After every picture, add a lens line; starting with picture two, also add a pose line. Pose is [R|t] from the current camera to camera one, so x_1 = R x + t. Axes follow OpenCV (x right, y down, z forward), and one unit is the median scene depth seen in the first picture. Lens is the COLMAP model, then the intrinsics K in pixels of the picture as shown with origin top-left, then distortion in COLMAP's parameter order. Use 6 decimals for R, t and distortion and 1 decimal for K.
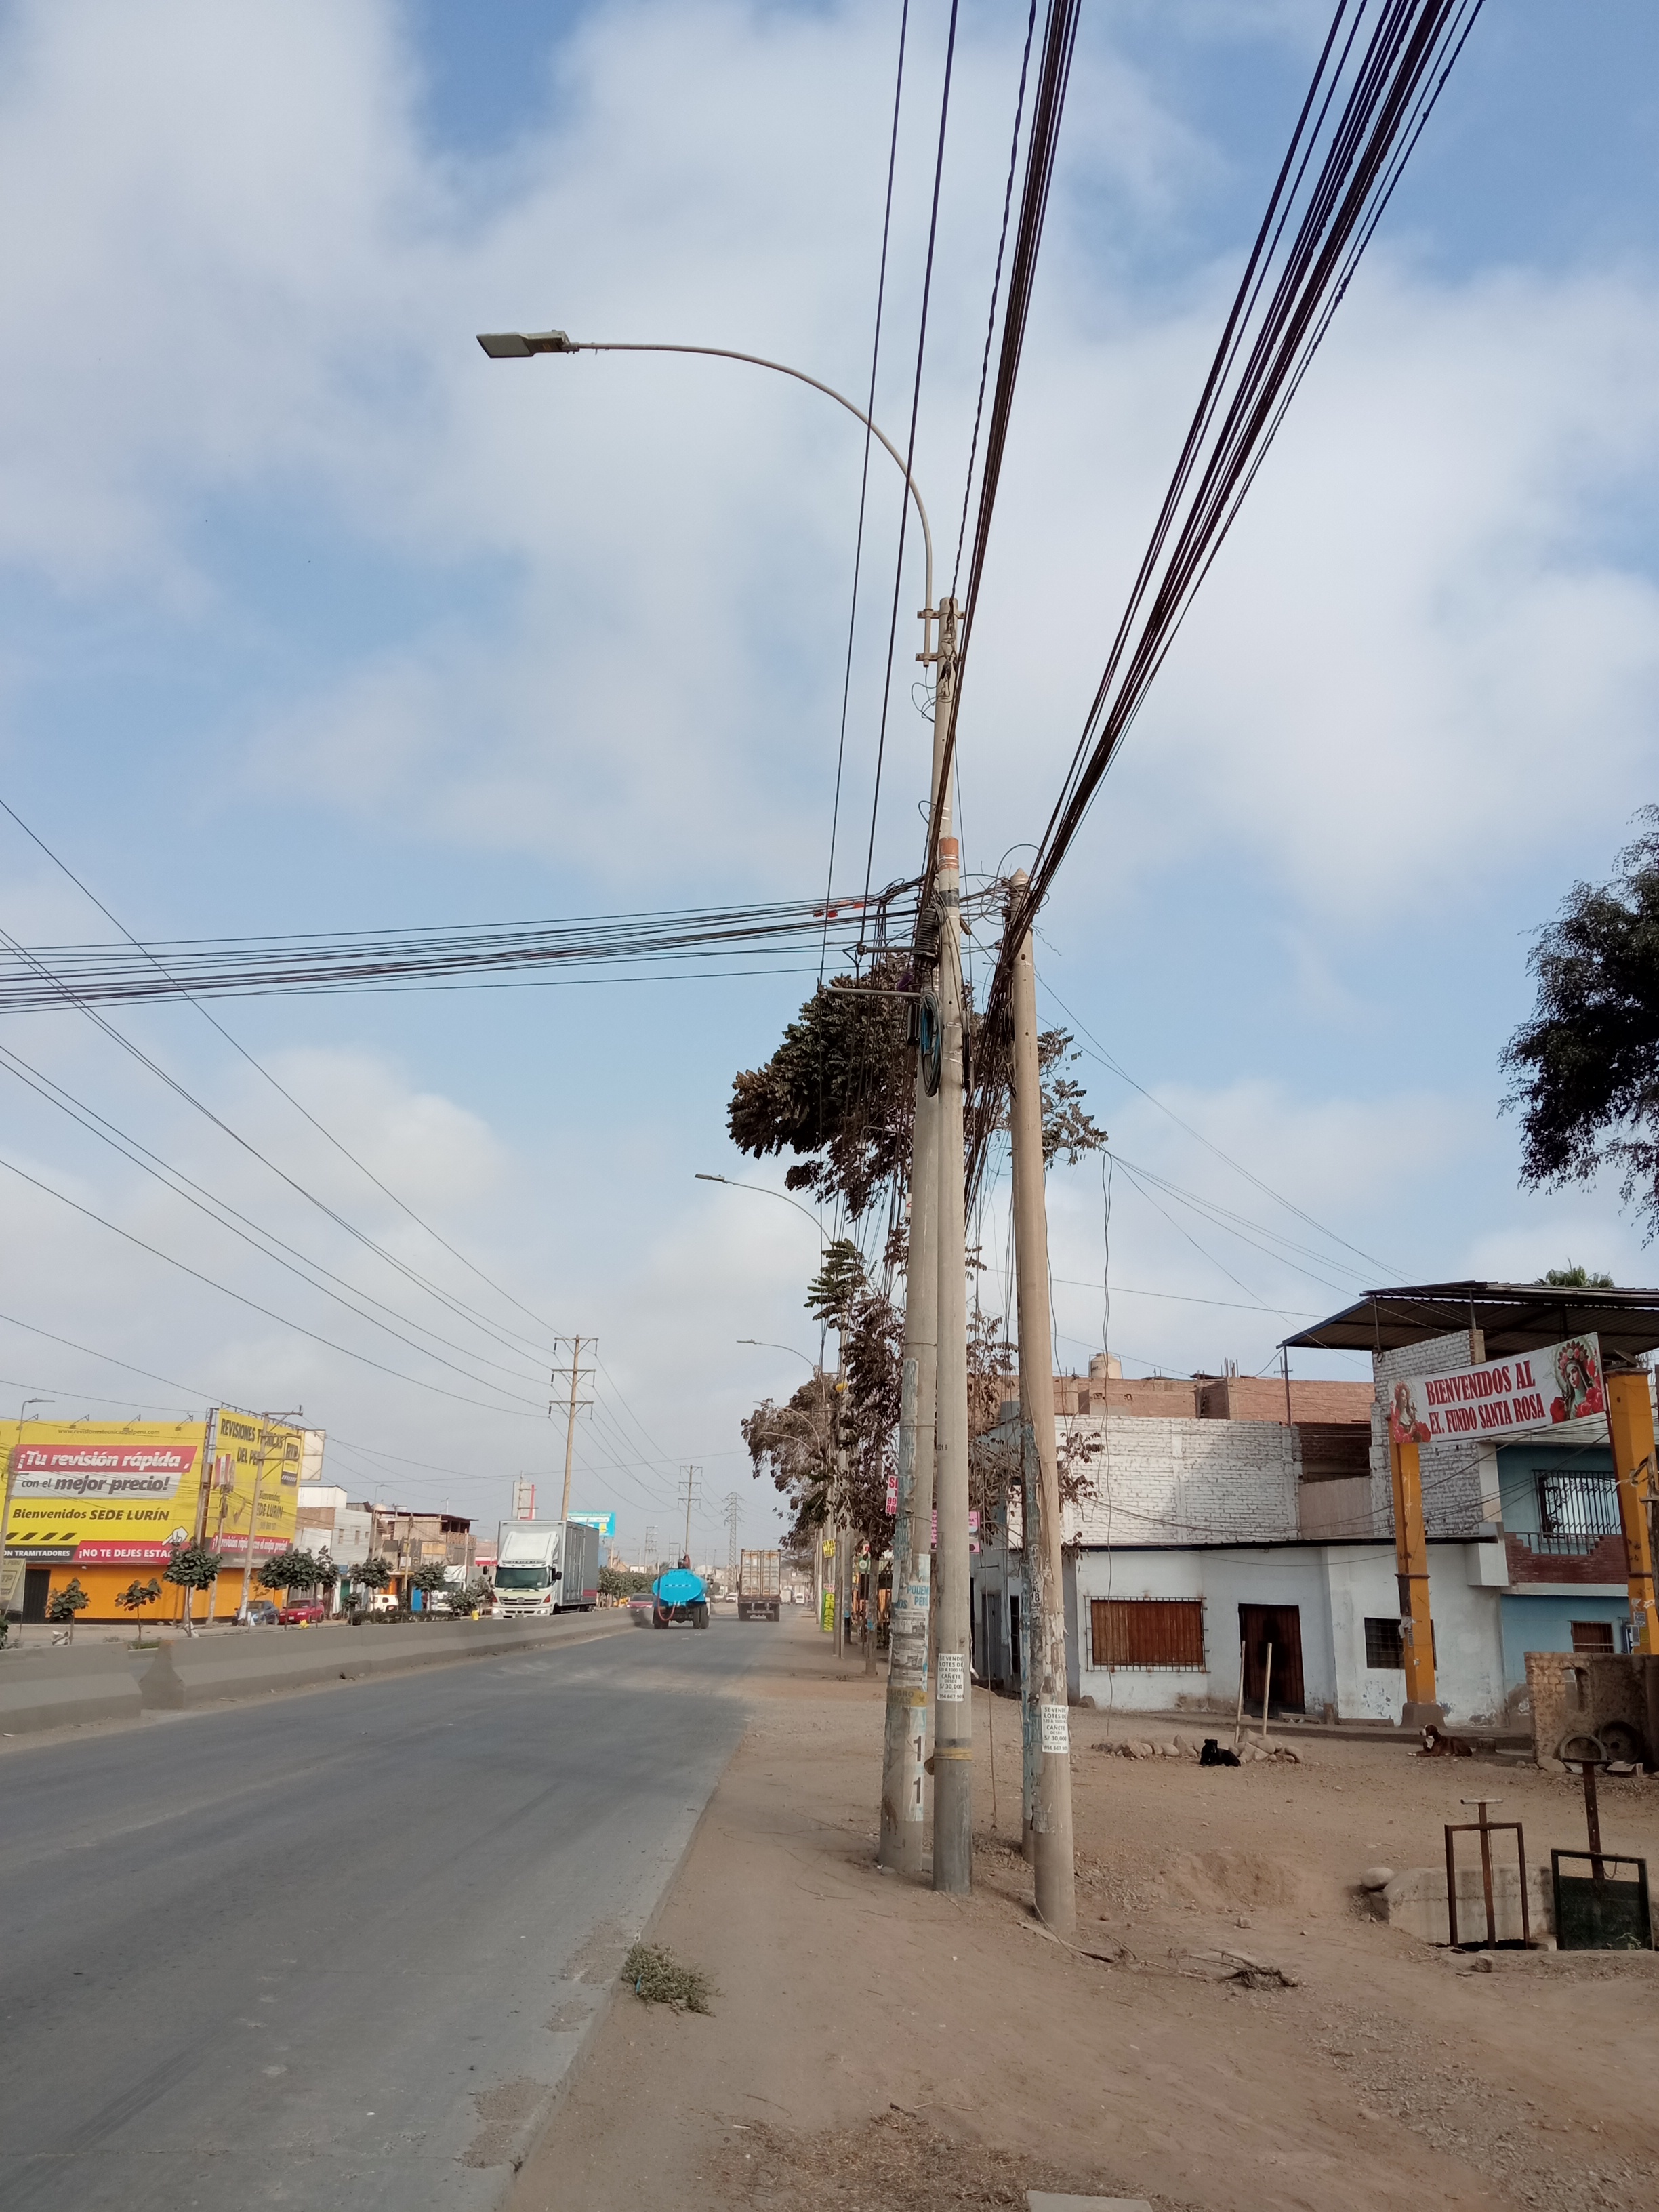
lens RADIAL K [[1717.5, 0, 832.5], [0, 1717.5, 1082.8], [0, 0, 1]] dist [0.130829, -0.217293]
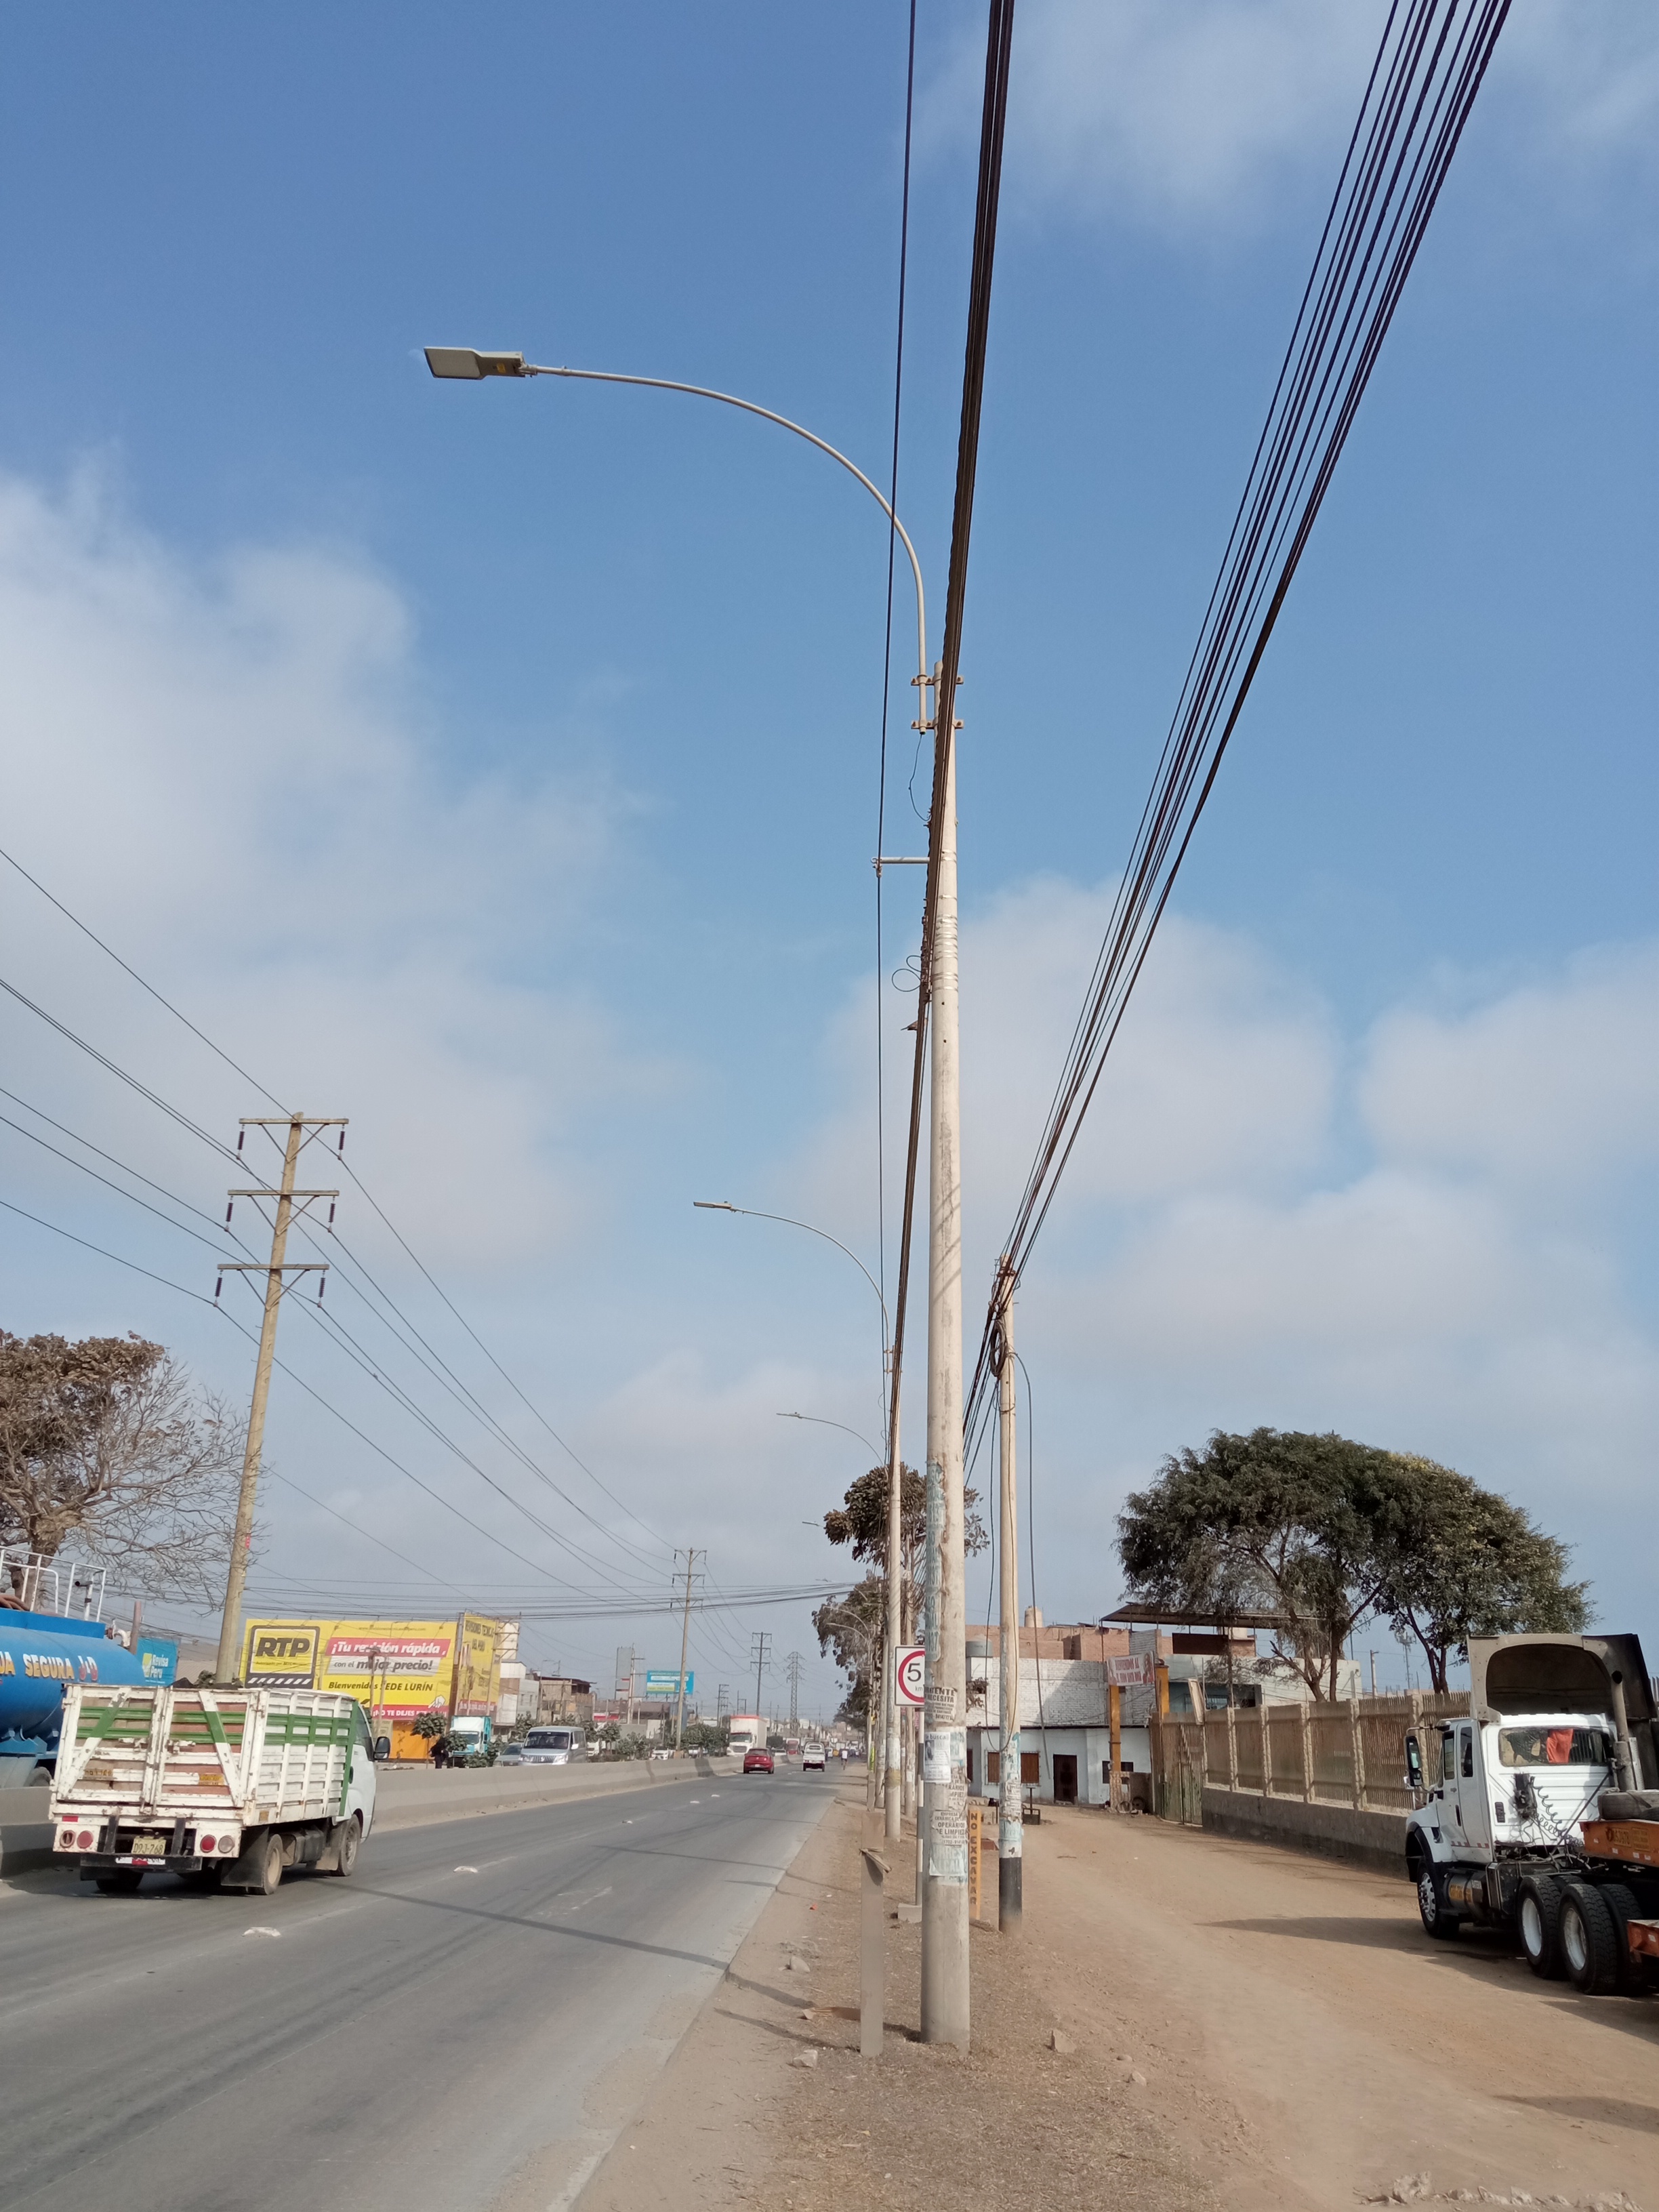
lens RADIAL K [[1749.4, 0, 829.5], [0, 1749.4, 1106.0], [0, 0, 1]] dist [0.119503, -0.171242]
pose [[0.999436, -0.000328, -0.033579, 0.018996], [-0.001707, 0.998163, -0.060558, -0.315405], [0.033537, 0.060581, 0.997600, -1.068104]]
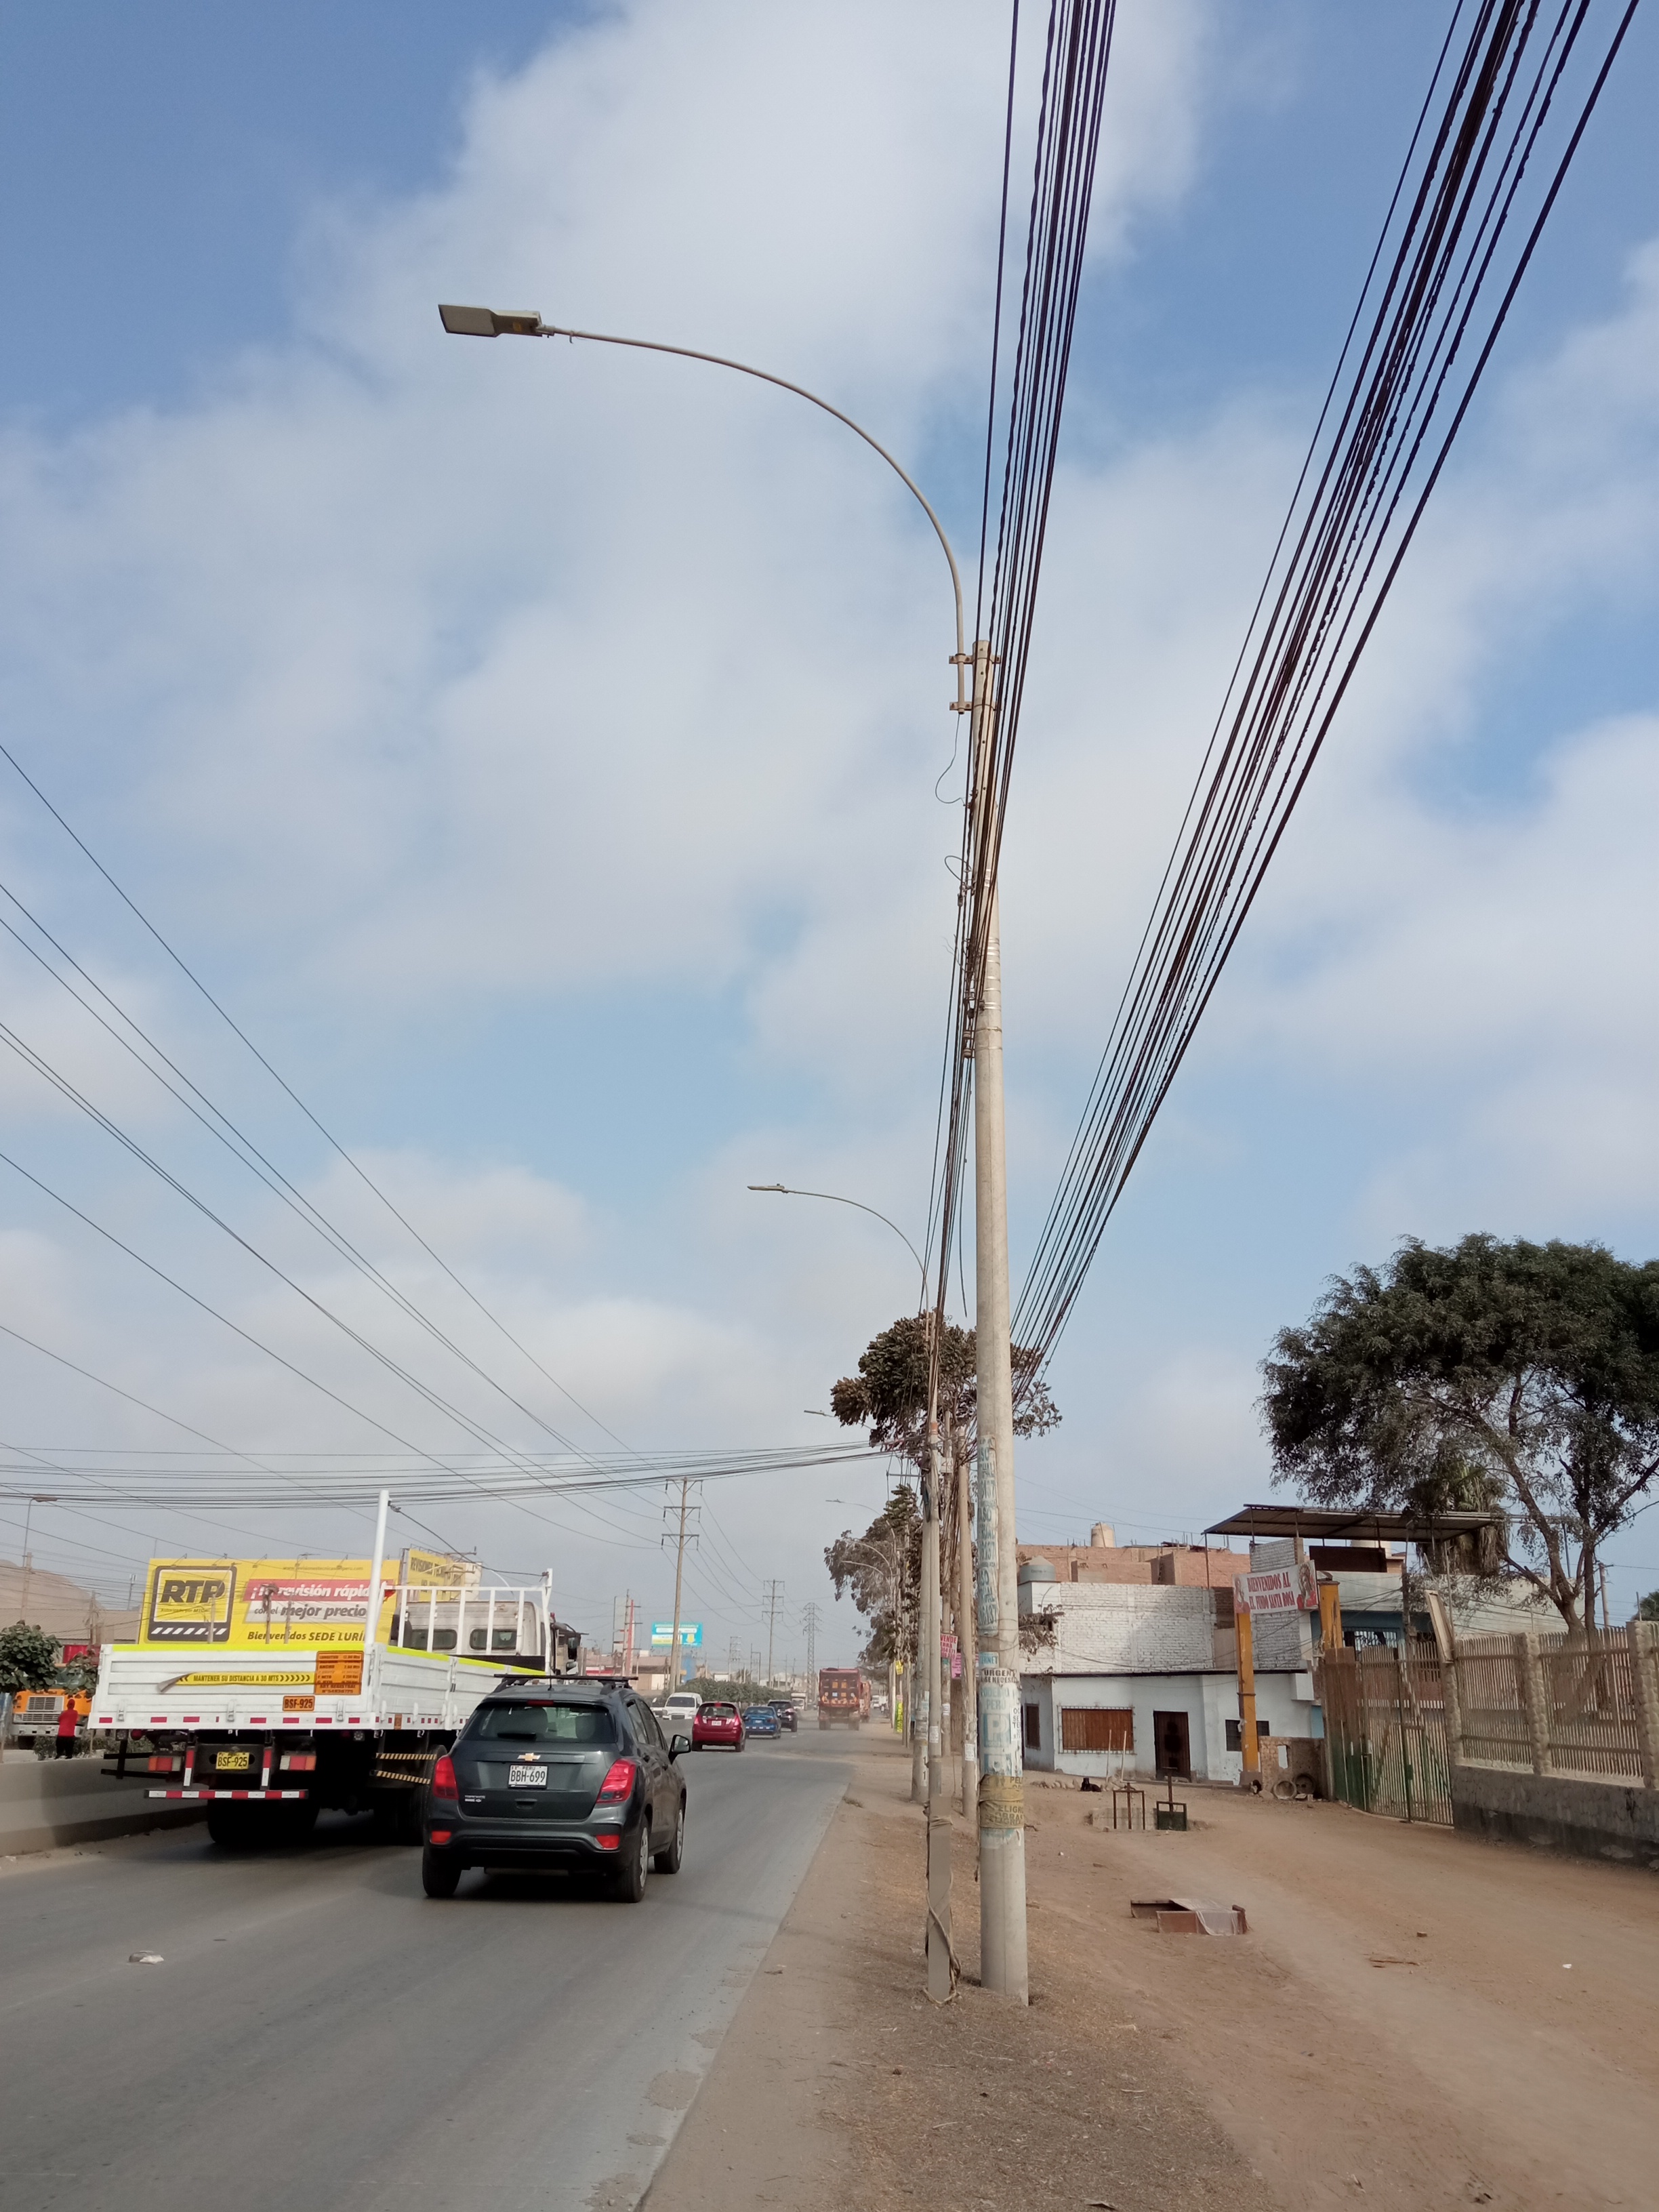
lens RADIAL K [[1749.4, 0, 829.5], [0, 1749.4, 1106.0], [0, 0, 1]] dist [0.119503, -0.171242]
pose [[0.999084, -0.011818, -0.041123, 0.007002], [0.010248, 0.999218, -0.038188, -0.160178], [0.041542, 0.037732, 0.998424, -0.537087]]
